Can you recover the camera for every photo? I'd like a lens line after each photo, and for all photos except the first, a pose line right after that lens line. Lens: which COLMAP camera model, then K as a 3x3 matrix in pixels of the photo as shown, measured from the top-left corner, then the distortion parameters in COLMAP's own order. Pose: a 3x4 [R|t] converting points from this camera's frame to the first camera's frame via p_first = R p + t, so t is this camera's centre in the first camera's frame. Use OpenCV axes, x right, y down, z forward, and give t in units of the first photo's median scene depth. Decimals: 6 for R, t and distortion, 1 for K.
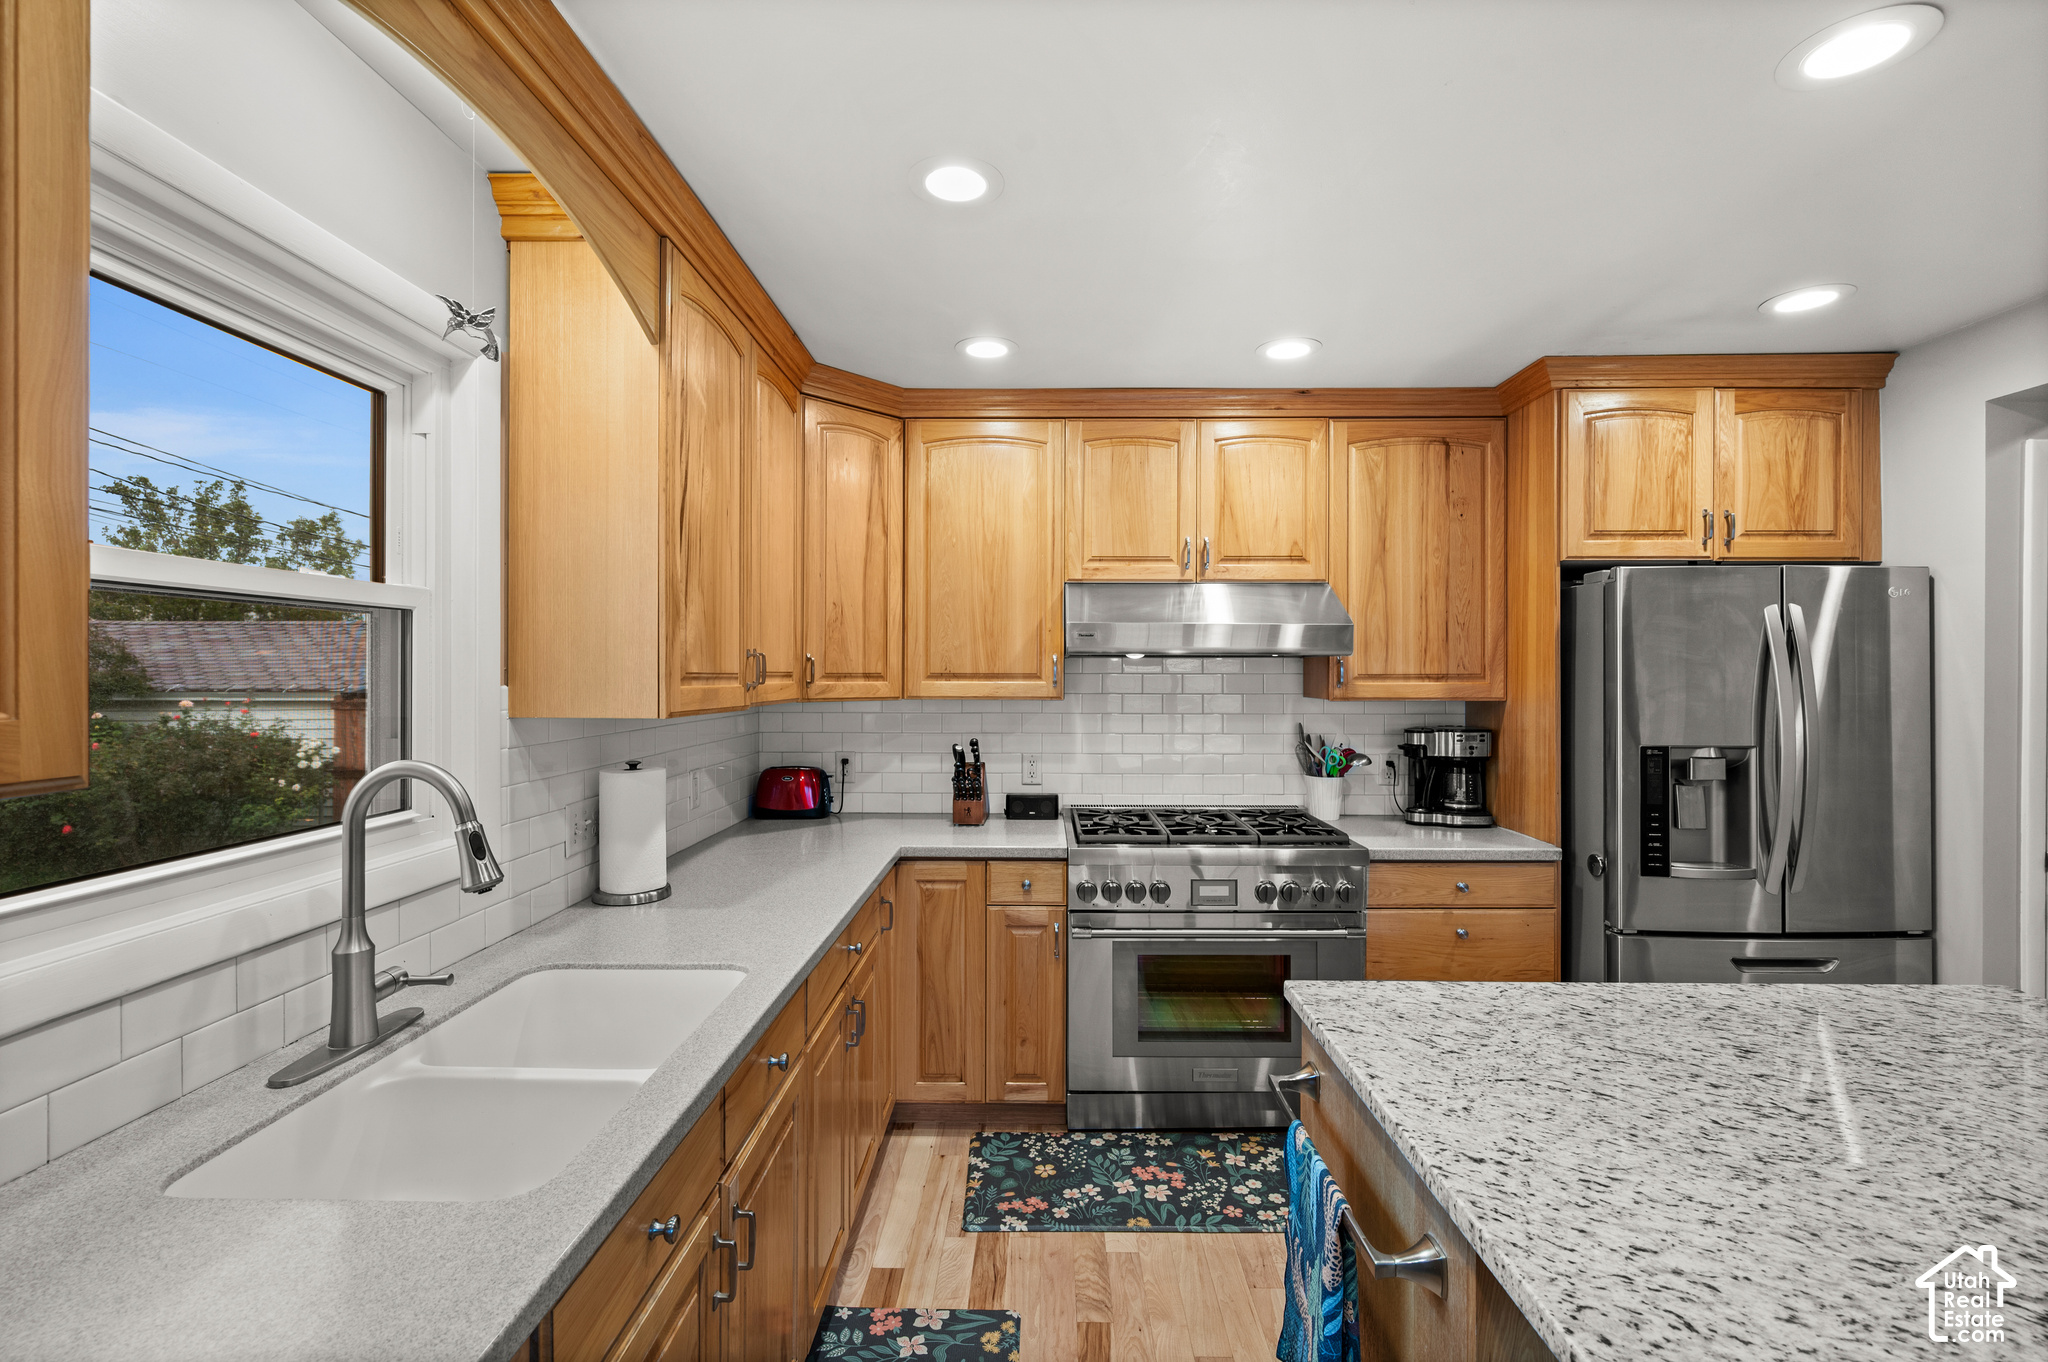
lens RADIAL K [[904.7, 0, 1019.3], [0, 904.7, 689.4], [0, 0, 1]] dist [0.002038, -0.000619]
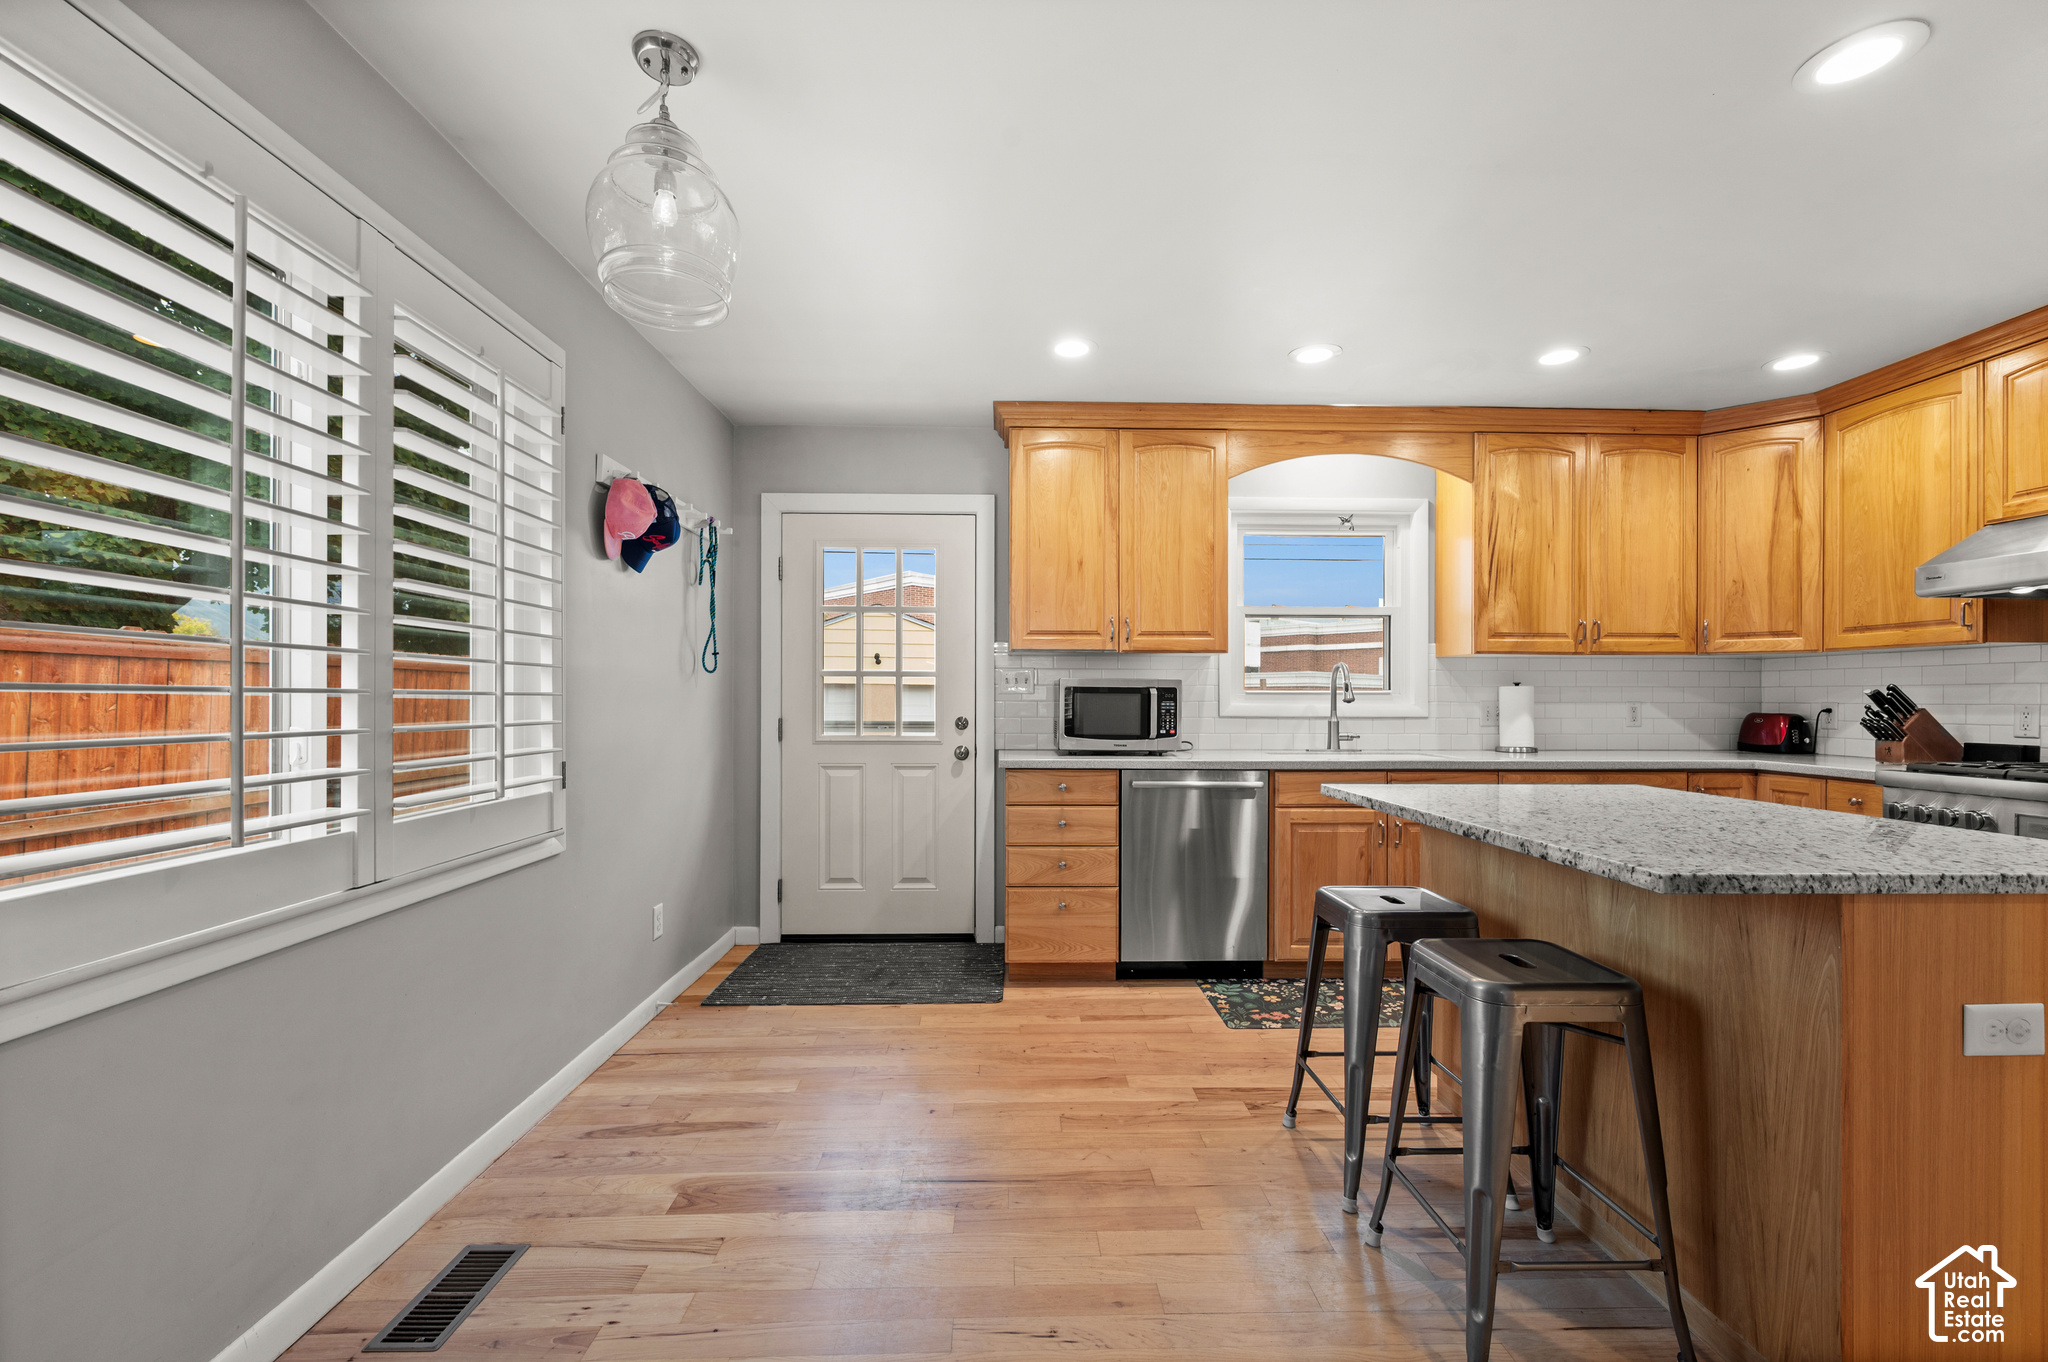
lens RADIAL K [[822.7, 0, 1023.7], [0, 822.7, 693.3], [0, 0, 1]] dist [-0.001316, 0.000128]
pose [[0.043038, -0.005843, -0.999056, 0.909948], [-0.023874, 0.999691, -0.006875, 0.098726], [0.998788, 0.024147, 0.042885, -0.089661]]
